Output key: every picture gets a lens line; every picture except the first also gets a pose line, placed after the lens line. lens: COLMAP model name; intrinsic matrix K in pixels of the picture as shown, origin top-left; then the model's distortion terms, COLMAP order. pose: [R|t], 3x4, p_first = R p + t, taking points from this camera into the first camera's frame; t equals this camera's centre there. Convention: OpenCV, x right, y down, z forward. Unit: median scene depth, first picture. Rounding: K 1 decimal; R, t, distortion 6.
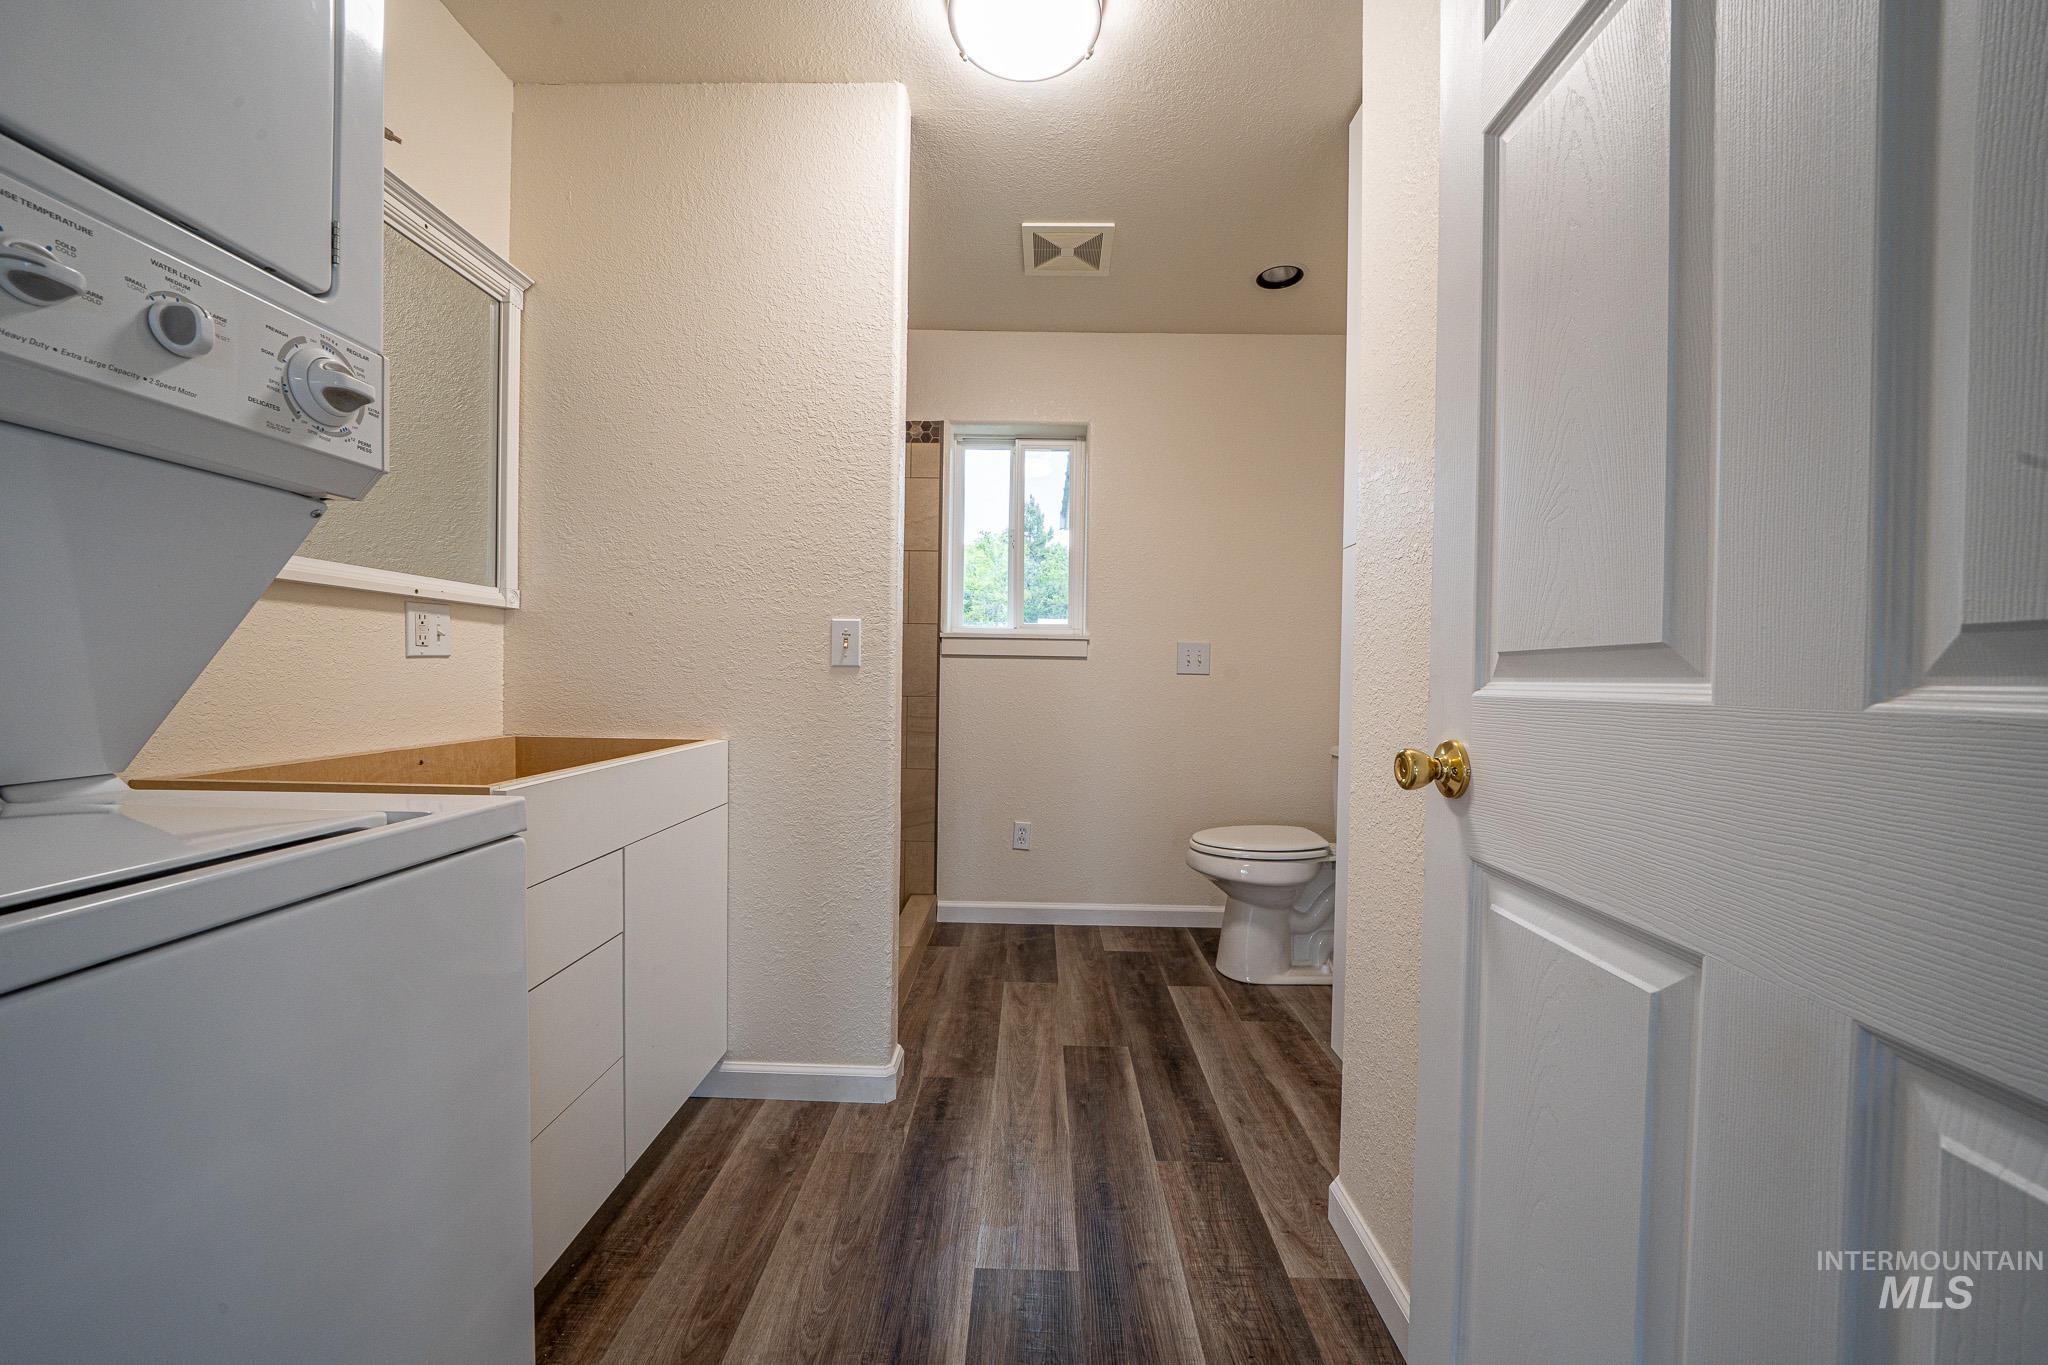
lens RADIAL K [[727.7, 0, 1024.1], [0, 727.7, 680.6], [0, 0, 1]] dist [-0.000127, -0.000004]
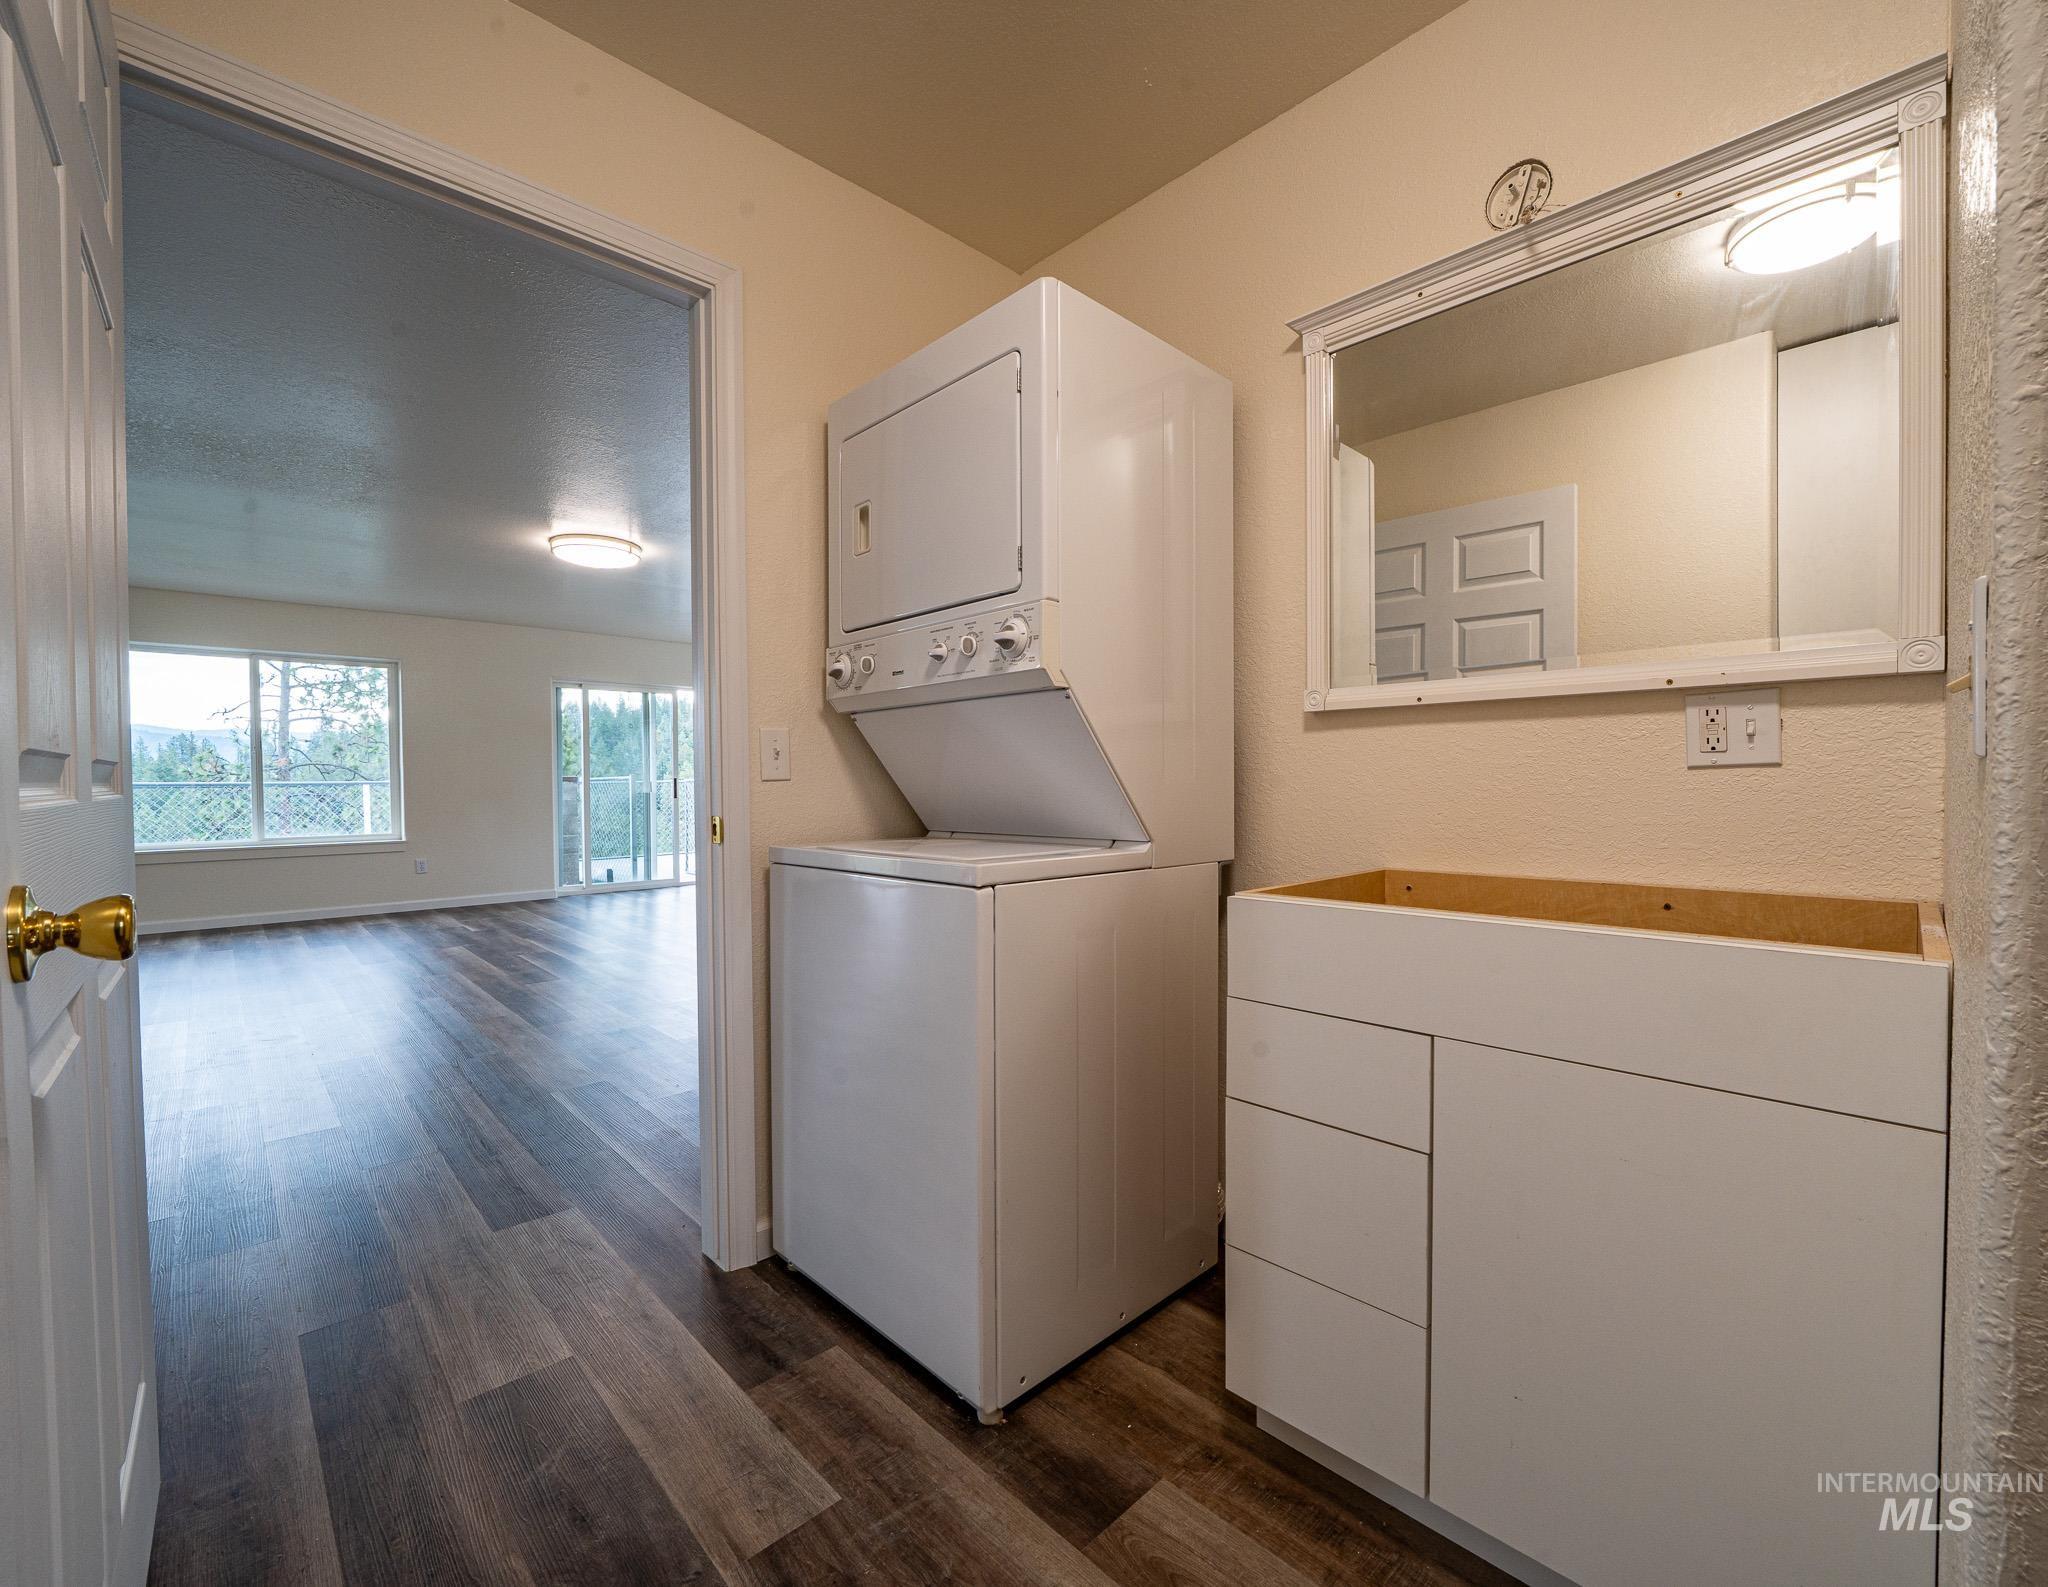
lens RADIAL K [[878.7, 0, 1024.8], [0, 878.7, 795.2], [0, 0, 1]] dist [0.000066, -0.000110]
pose [[-0.715996, -0.005780, -0.698080, 0.295211], [-0.015991, 0.999839, 0.008123, -0.000796], [0.697921, 0.016979, -0.715974, 1.204175]]
